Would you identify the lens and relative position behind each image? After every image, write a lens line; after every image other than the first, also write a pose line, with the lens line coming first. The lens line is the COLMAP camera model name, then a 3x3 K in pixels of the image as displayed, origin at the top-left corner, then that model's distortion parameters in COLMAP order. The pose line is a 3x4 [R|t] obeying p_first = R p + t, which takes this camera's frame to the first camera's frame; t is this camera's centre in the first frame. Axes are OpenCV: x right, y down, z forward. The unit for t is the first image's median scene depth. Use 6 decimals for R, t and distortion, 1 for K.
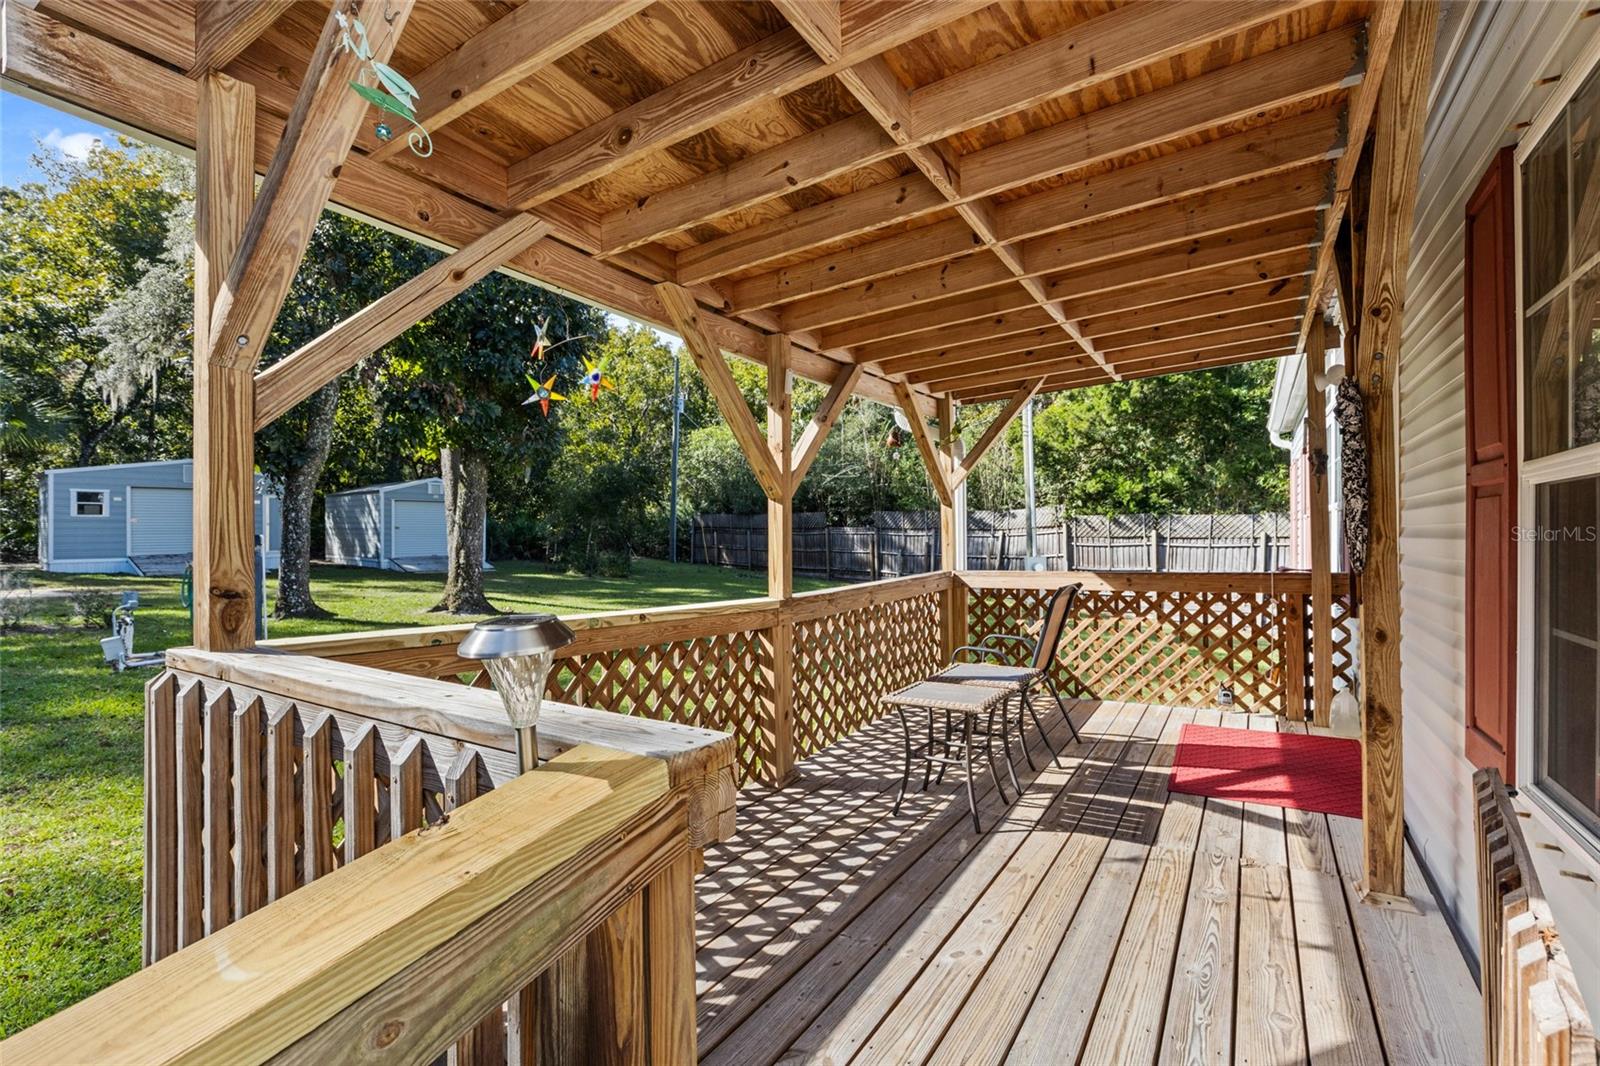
lens RADIAL K [[715.2, 0, 797.3], [0, 715.2, 545.7], [0, 0, 1]] dist [0.000929, -0.000485]
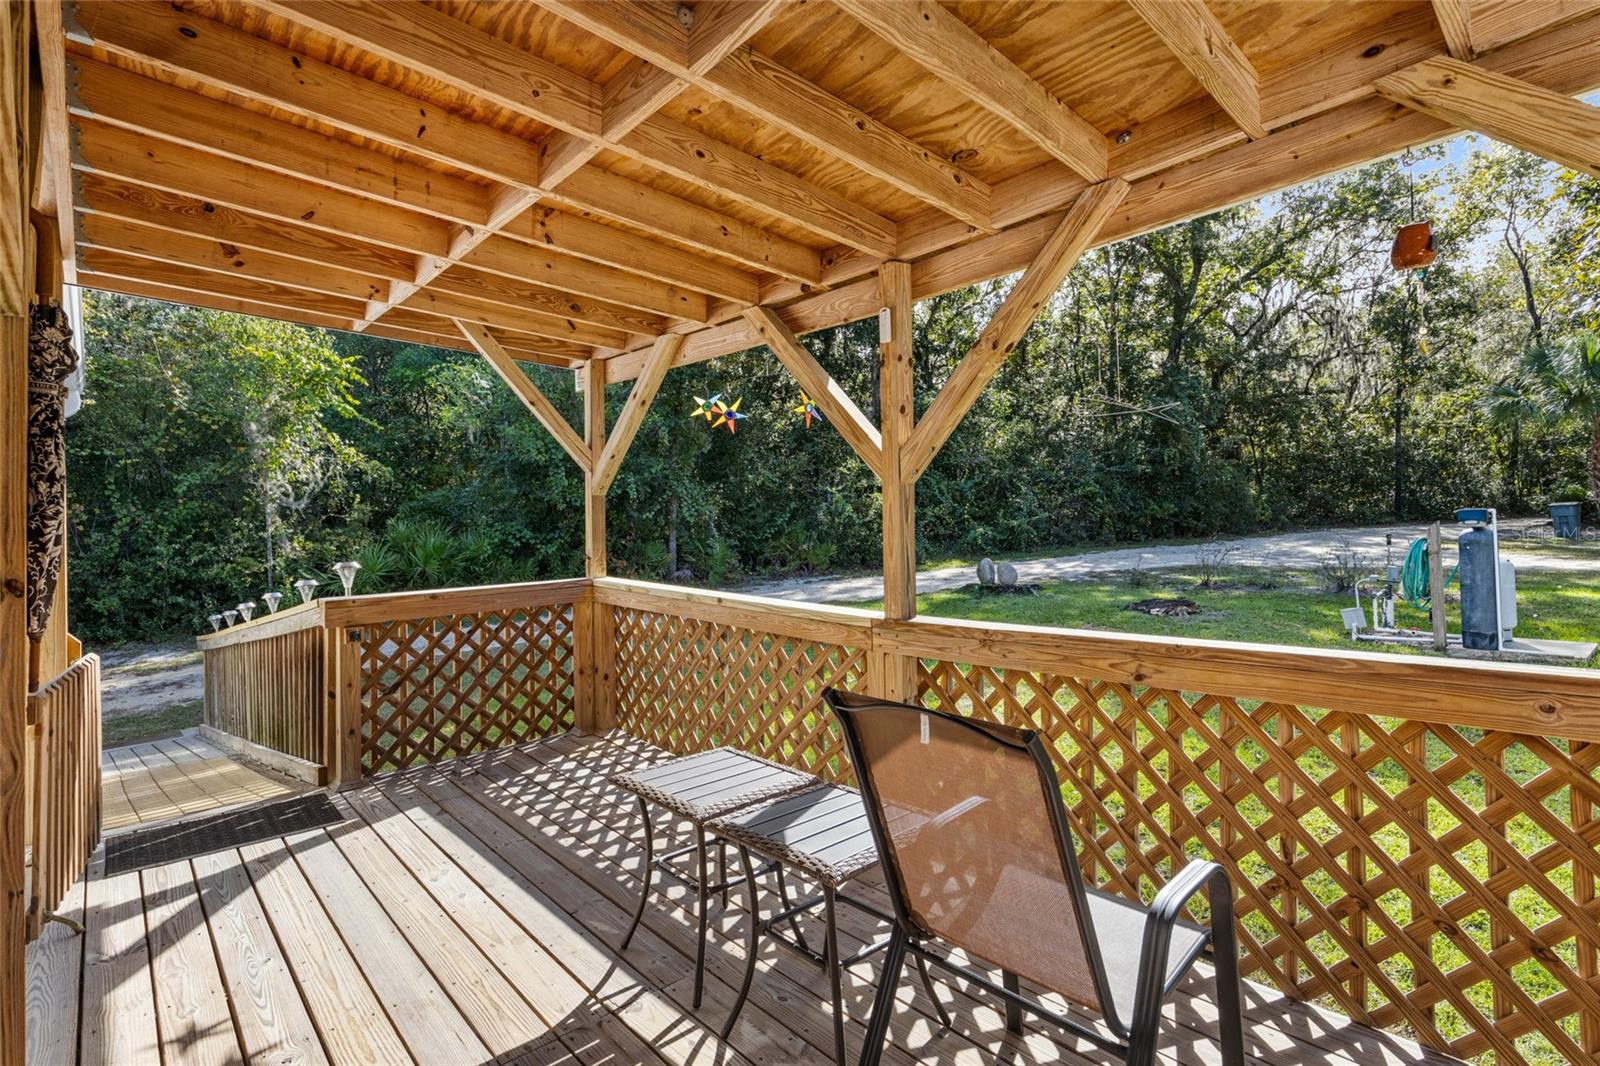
lens RADIAL K [[736.4, 0, 782.6], [0, 736.4, 512.0], [0, 0, 1]] dist [0.004094, 0.000036]
pose [[-0.248619, -0.001916, -0.968599, 1.086021], [0.006301, 0.999974, -0.003595, -0.052815], [0.968581, -0.006997, -0.248601, 1.539853]]
